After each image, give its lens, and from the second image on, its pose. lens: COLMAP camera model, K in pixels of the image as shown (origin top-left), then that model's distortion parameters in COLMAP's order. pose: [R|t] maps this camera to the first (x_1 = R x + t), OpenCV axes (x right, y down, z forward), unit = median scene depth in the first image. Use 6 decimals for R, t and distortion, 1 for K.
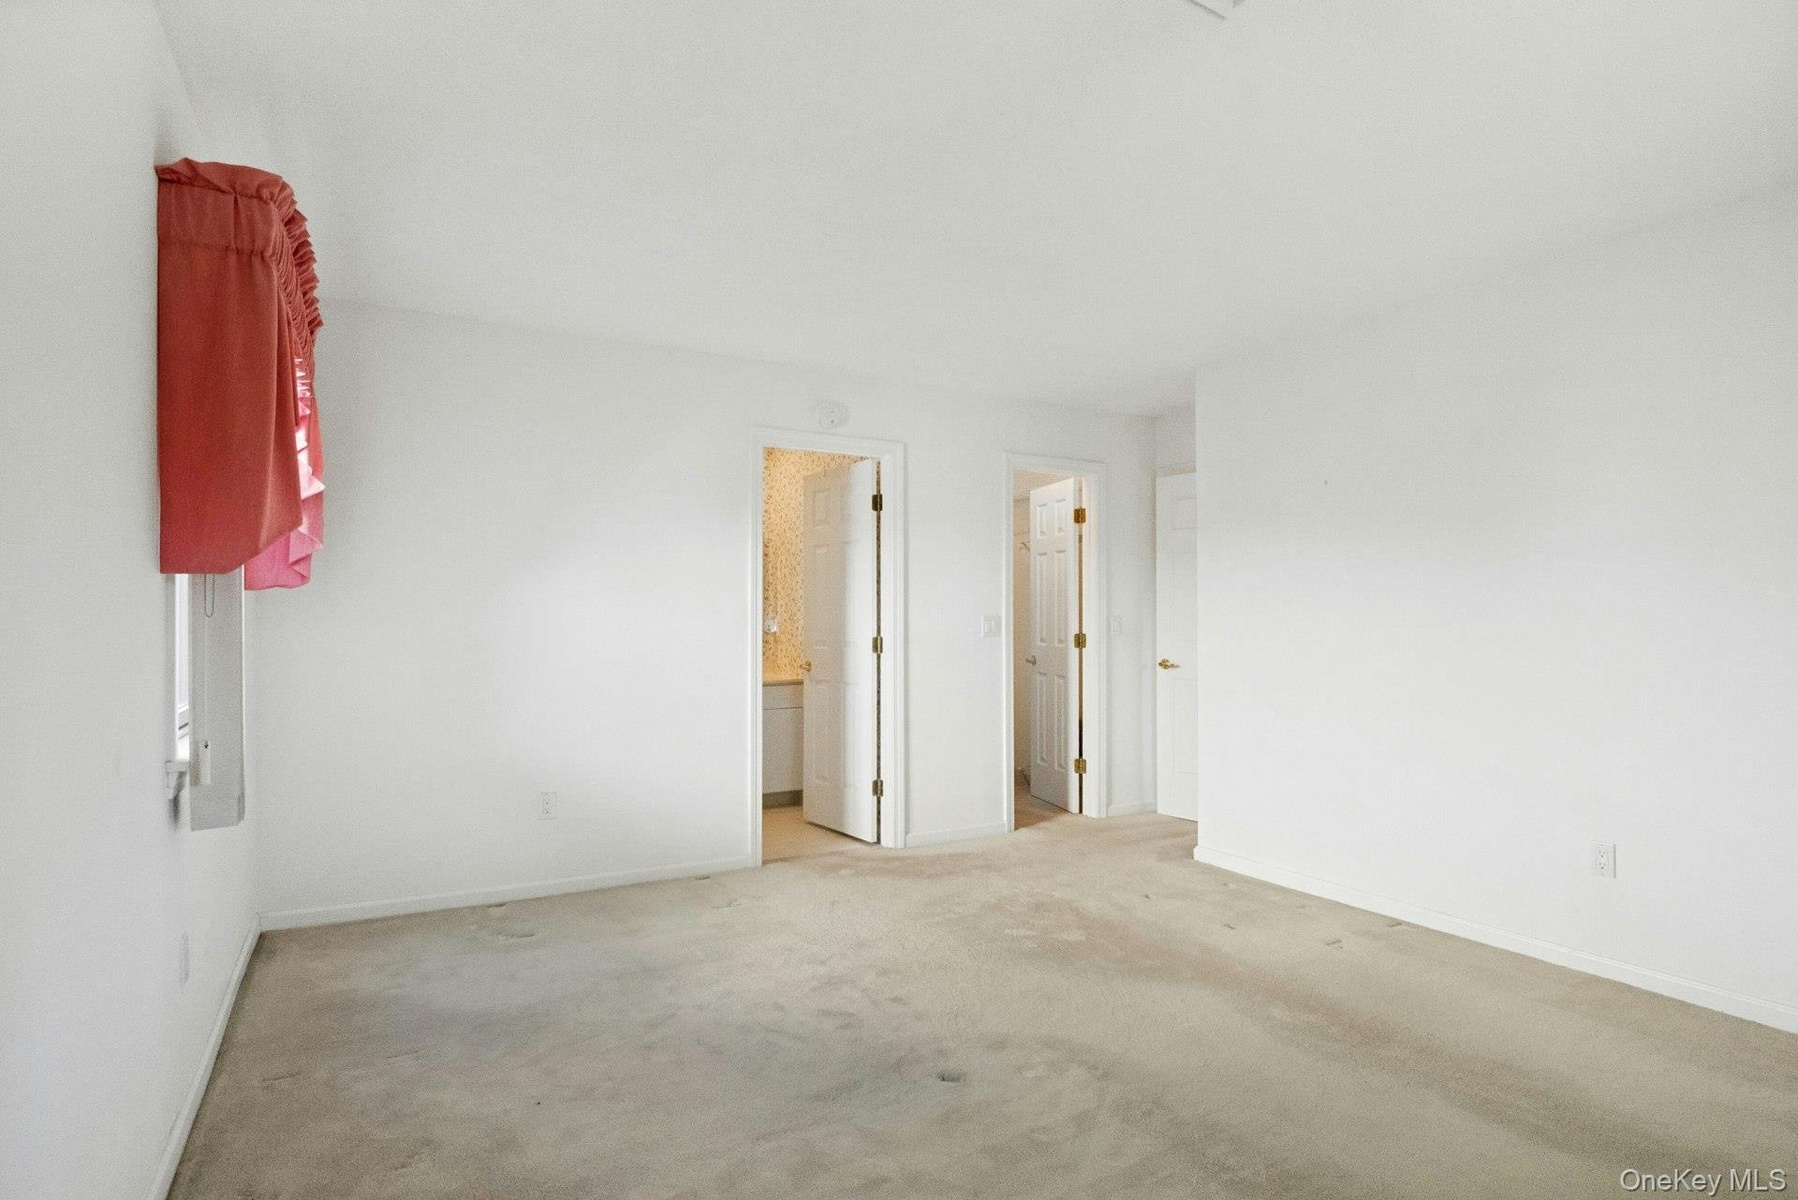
lens RADIAL K [[884.4, 0, 901.1], [0, 884.4, 613.0], [0, 0, 1]] dist [-0.002750, -0.000555]
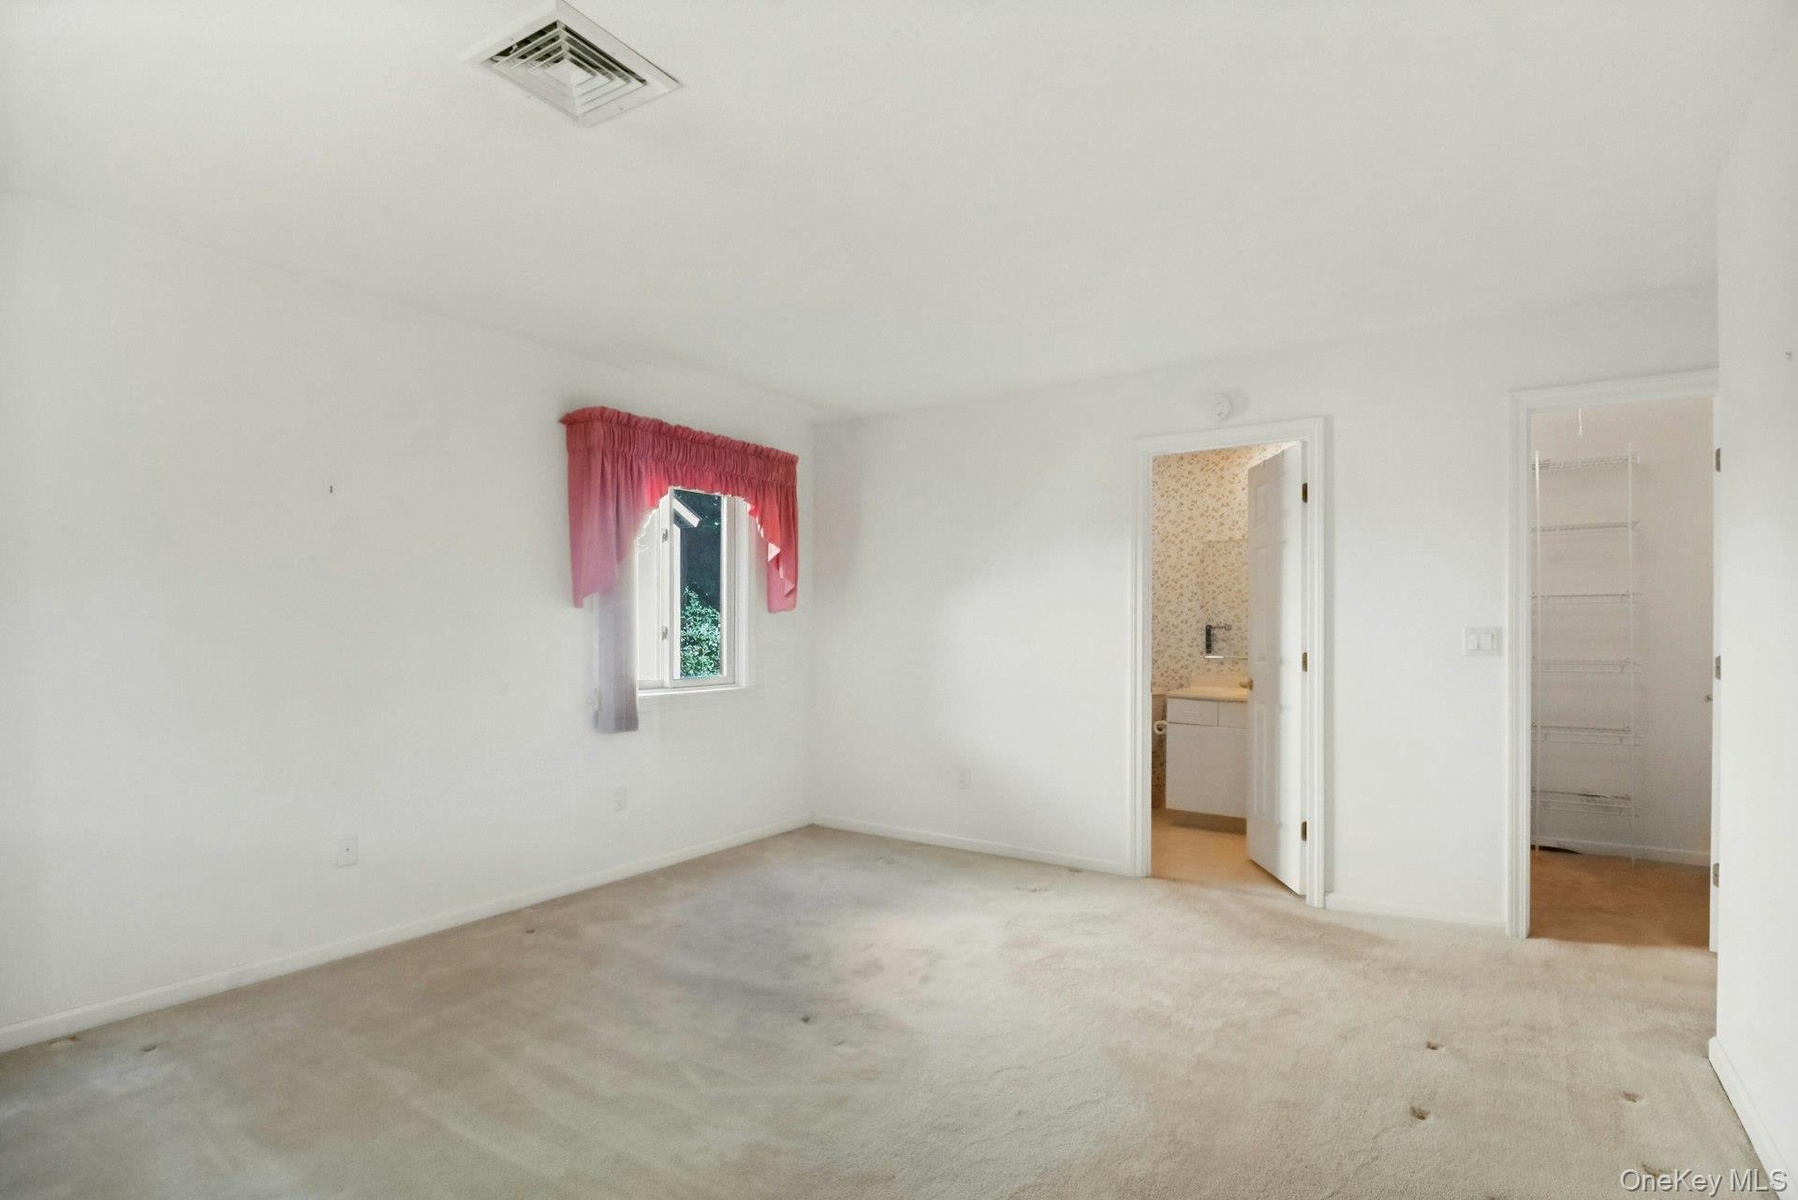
lens RADIAL K [[884.4, 0, 886.5], [0, 884.4, 634.0], [0, 0, 1]] dist [-0.002750, -0.000555]
pose [[0.460637, 0.002871, -0.887584, 0.617747], [0.005662, 0.999965, 0.006173, 0.002399], [0.887571, -0.007869, 0.460605, 0.296016]]
